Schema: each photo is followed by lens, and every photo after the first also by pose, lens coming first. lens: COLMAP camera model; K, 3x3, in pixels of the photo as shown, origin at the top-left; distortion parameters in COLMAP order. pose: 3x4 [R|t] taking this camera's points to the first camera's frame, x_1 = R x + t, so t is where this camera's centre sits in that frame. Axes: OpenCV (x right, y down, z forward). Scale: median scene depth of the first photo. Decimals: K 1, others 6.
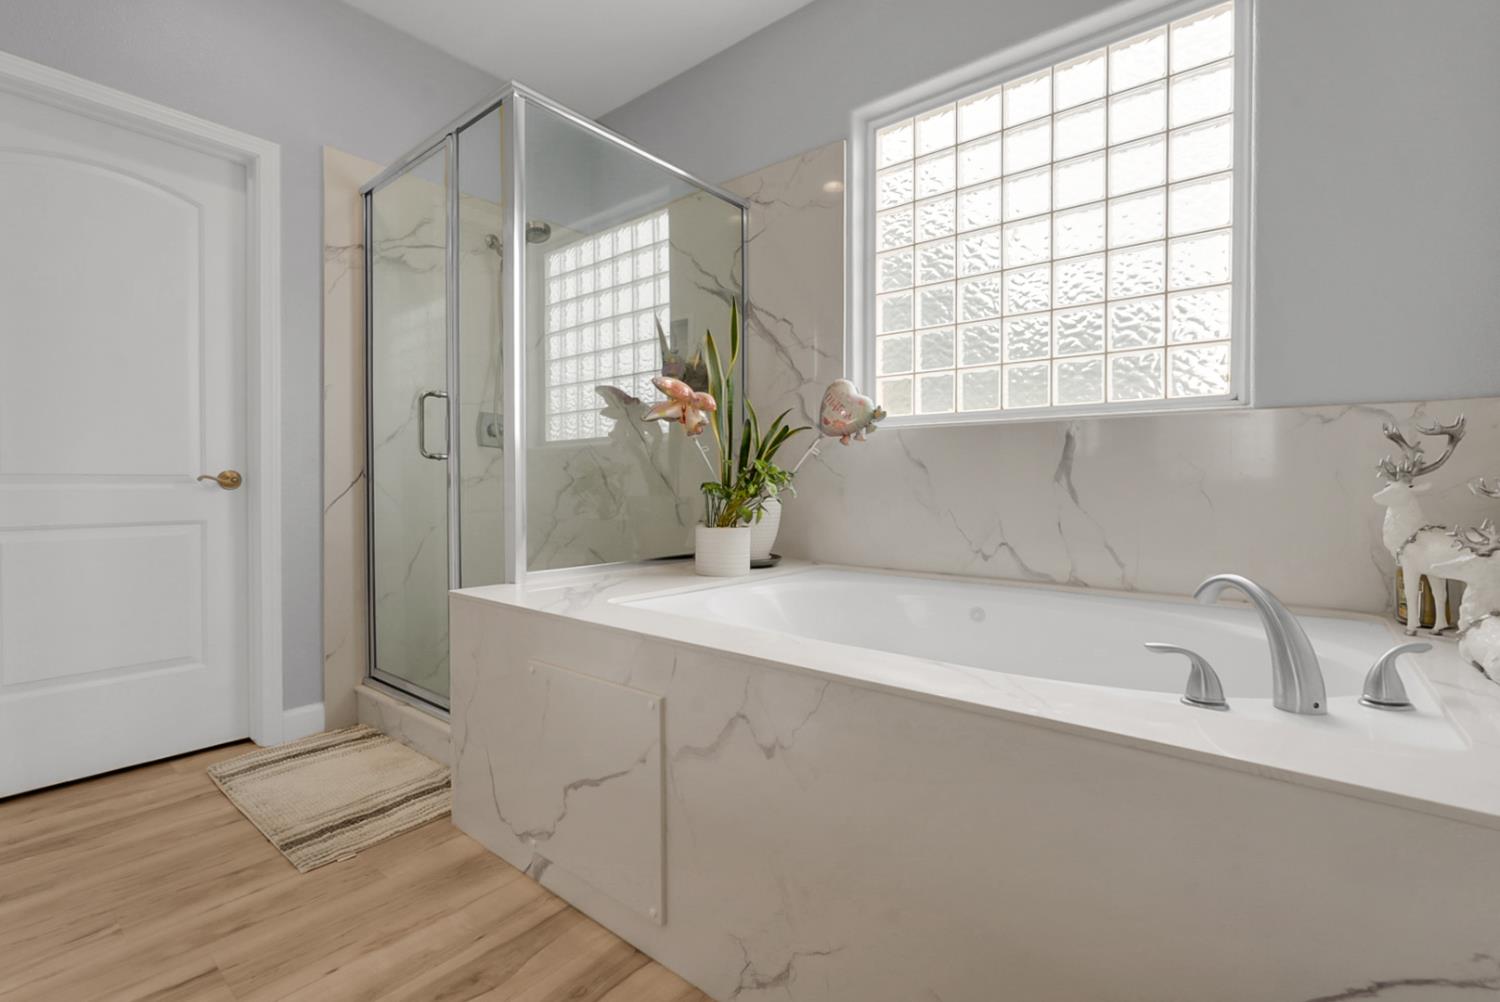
lens RADIAL K [[664.5, 0, 744.3], [0, 664.5, 493.4], [0, 0, 1]] dist [-0.018062, 0.008304]
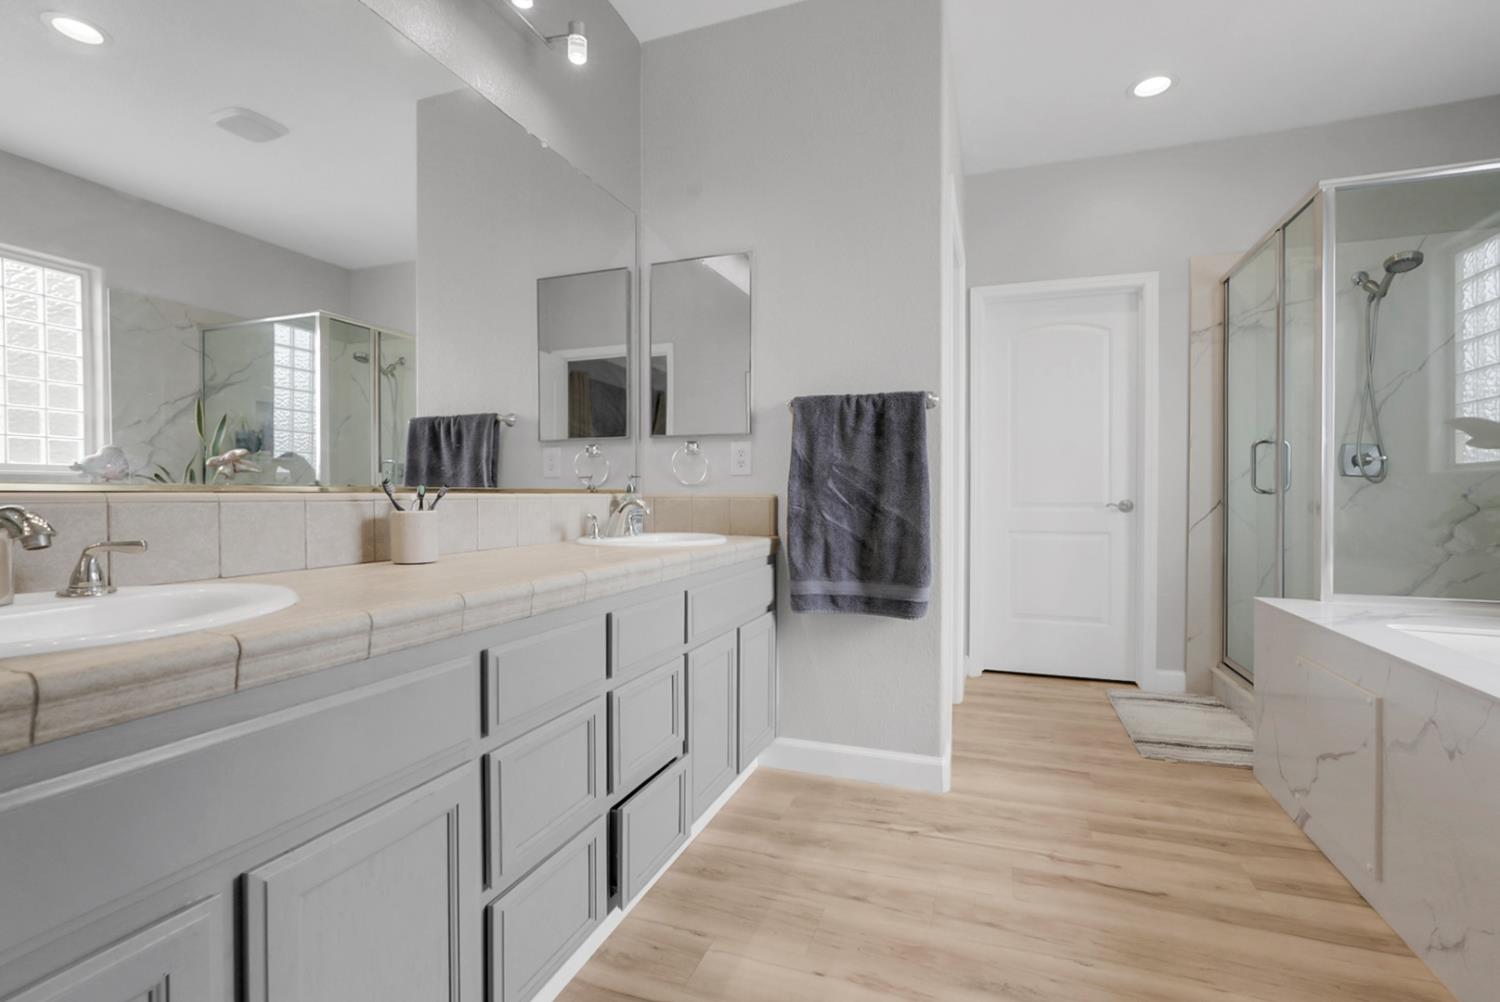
lens RADIAL K [[664.5, 0, 744.3], [0, 664.5, 493.4], [0, 0, 1]] dist [-0.018062, 0.008304]
pose [[0.314510, 0.000967, -0.949254, 0.450088], [-0.014374, 0.999890, -0.003744, -0.038118], [0.949145, 0.014822, 0.314490, -0.357966]]
